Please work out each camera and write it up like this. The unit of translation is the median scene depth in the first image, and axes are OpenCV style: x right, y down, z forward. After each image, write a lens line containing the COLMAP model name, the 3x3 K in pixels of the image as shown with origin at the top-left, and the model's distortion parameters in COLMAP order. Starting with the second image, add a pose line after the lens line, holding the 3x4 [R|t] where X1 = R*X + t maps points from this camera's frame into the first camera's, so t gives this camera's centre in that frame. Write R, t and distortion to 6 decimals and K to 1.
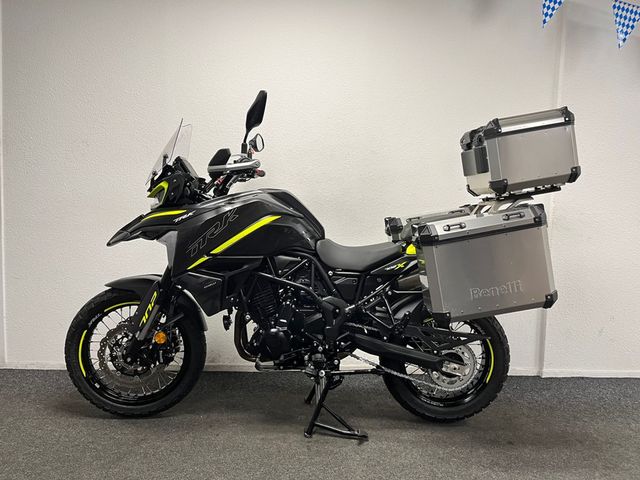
lens RADIAL K [[488.9, 0, 319.2], [0, 488.9, 238.5], [0, 0, 1]] dist [-0.000583, -0.023061]
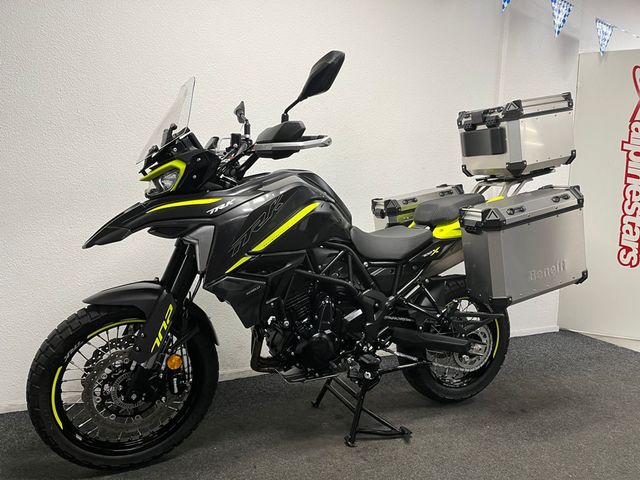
lens RADIAL K [[488.9, 0, 321.4], [0, 488.9, 240.8], [0, 0, 1]] dist [-0.000583, -0.023061]
pose [[0.925066, -0.054018, 0.375945, -0.392917], [0.031903, 0.997388, 0.064808, -0.033276], [-0.378464, -0.047957, 0.924373, 0.201556]]
